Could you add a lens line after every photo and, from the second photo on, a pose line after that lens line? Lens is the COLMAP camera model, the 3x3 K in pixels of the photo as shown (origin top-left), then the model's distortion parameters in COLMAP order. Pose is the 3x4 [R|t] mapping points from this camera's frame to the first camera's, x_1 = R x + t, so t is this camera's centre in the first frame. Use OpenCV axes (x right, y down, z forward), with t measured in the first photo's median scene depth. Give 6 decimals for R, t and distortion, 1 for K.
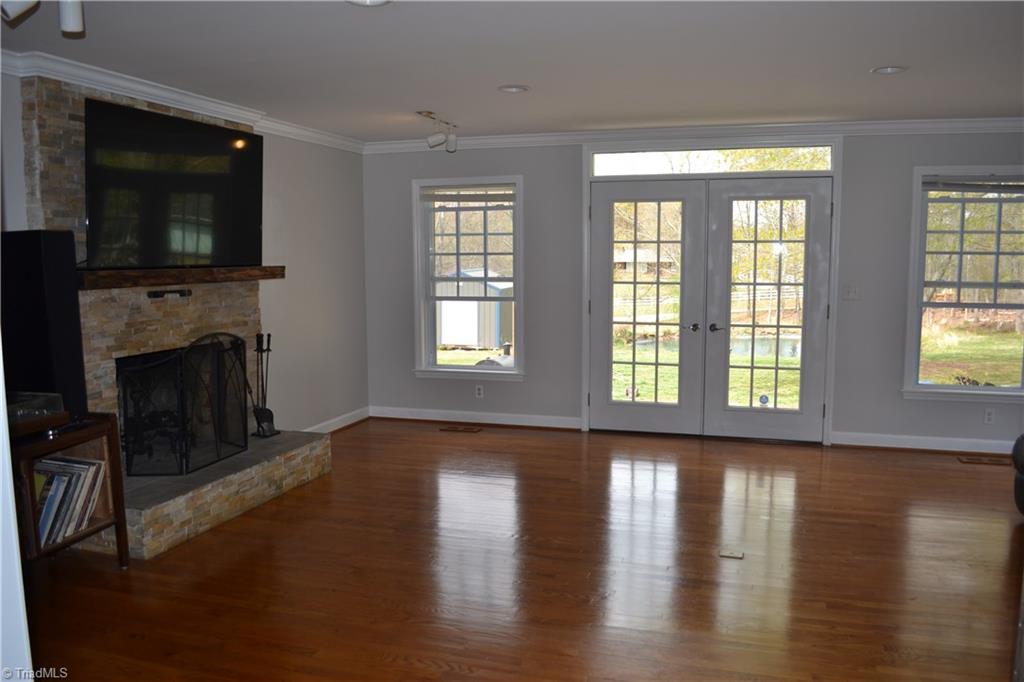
lens RADIAL K [[821.7, 0, 515.6], [0, 821.7, 356.0], [0, 0, 1]] dist [-0.077009, 0.000709]
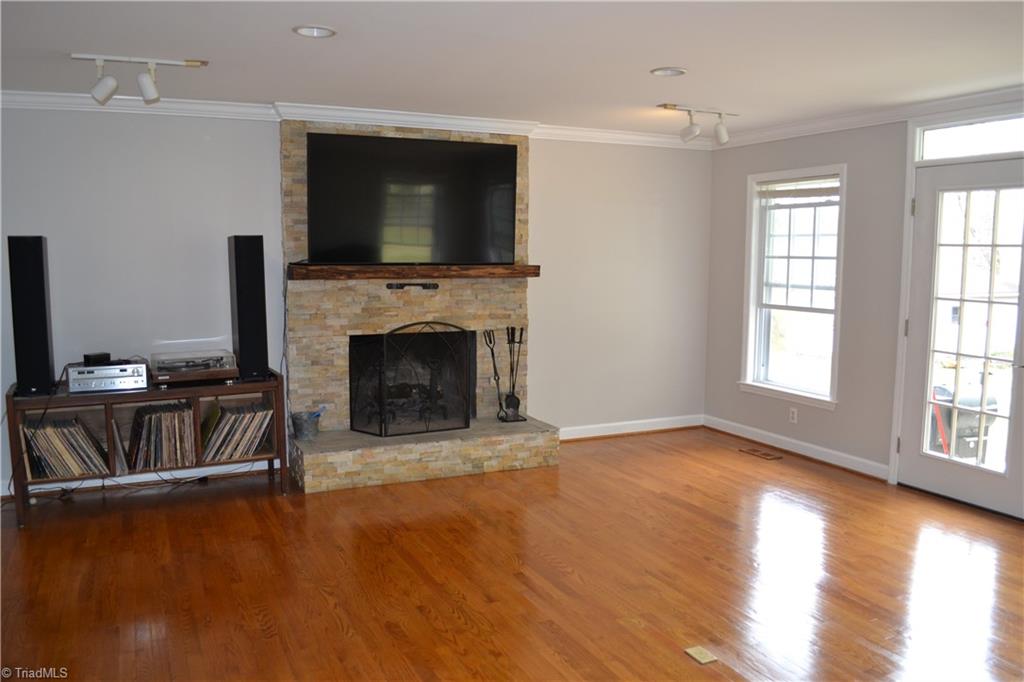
lens RADIAL K [[821.7, 0, 515.6], [0, 821.7, 356.0], [0, 0, 1]] dist [-0.077009, 0.000709]
pose [[0.678033, 0.099621, -0.728249, 0.490272], [-0.097434, 0.994211, 0.045288, -0.038503], [0.728545, 0.040250, 0.683815, 0.250795]]
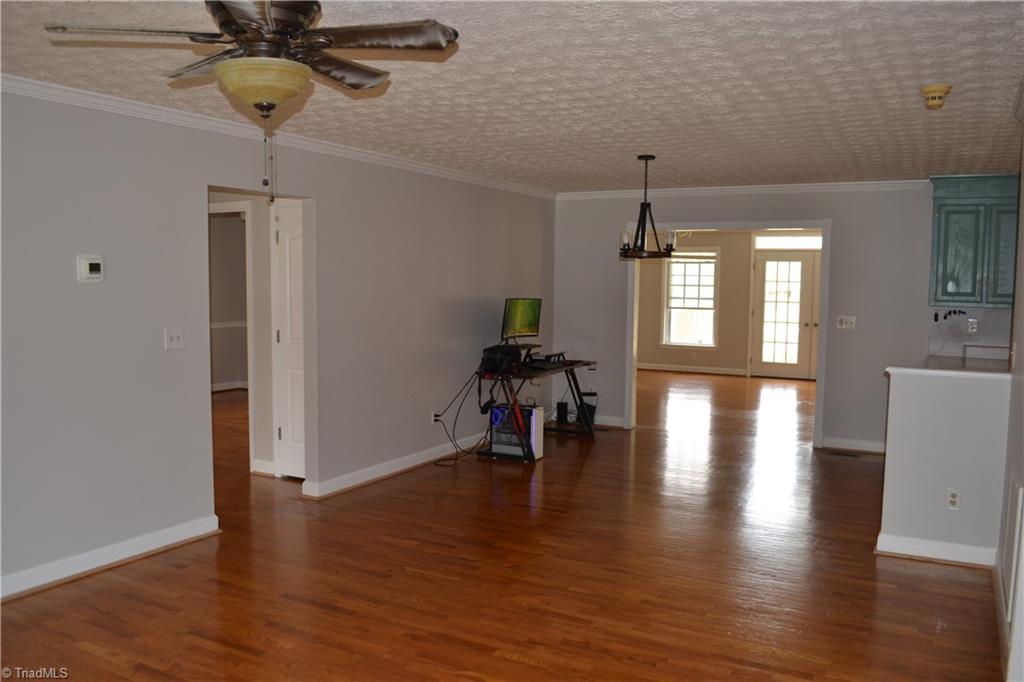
lens RADIAL K [[821.7, 0, 515.6], [0, 821.7, 356.0], [0, 0, 1]] dist [-0.077009, 0.000709]
pose [[0.981615, 0.034047, -0.187811, -0.120641], [-0.040011, 0.998805, -0.028058, 0.149269], [0.186632, 0.035056, 0.981804, -1.280836]]
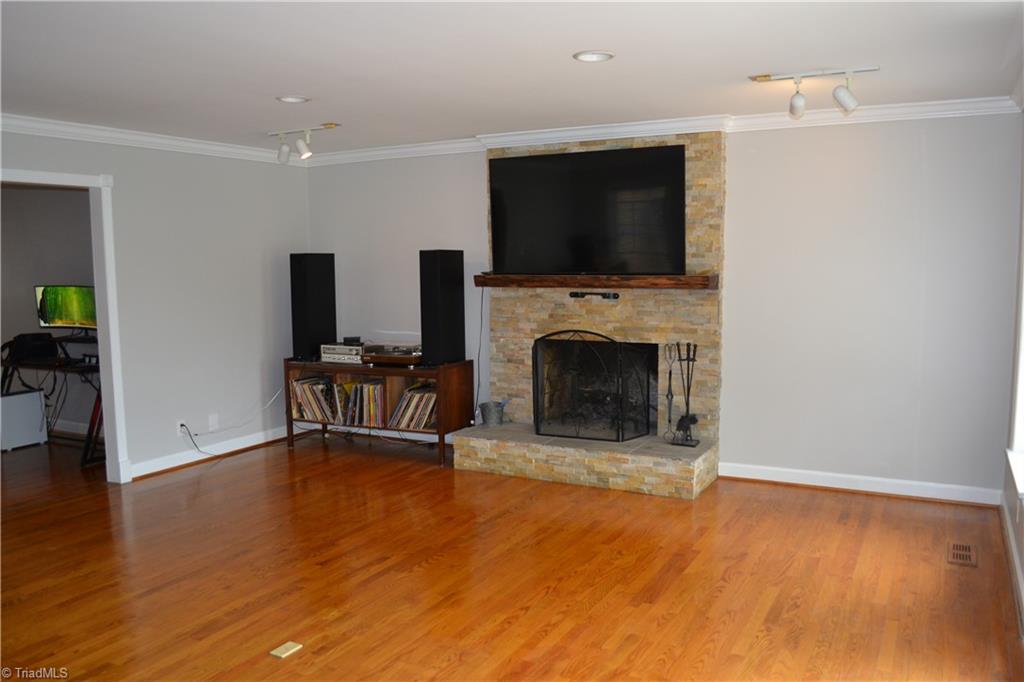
lens RADIAL K [[821.7, 0, 515.6], [0, 821.7, 356.0], [0, 0, 1]] dist [-0.077009, 0.000709]
pose [[-0.190959, 0.119185, -0.974335, 0.701418], [-0.109324, 0.983844, 0.141775, -0.129515], [0.975491, 0.133592, -0.174844, 0.965305]]
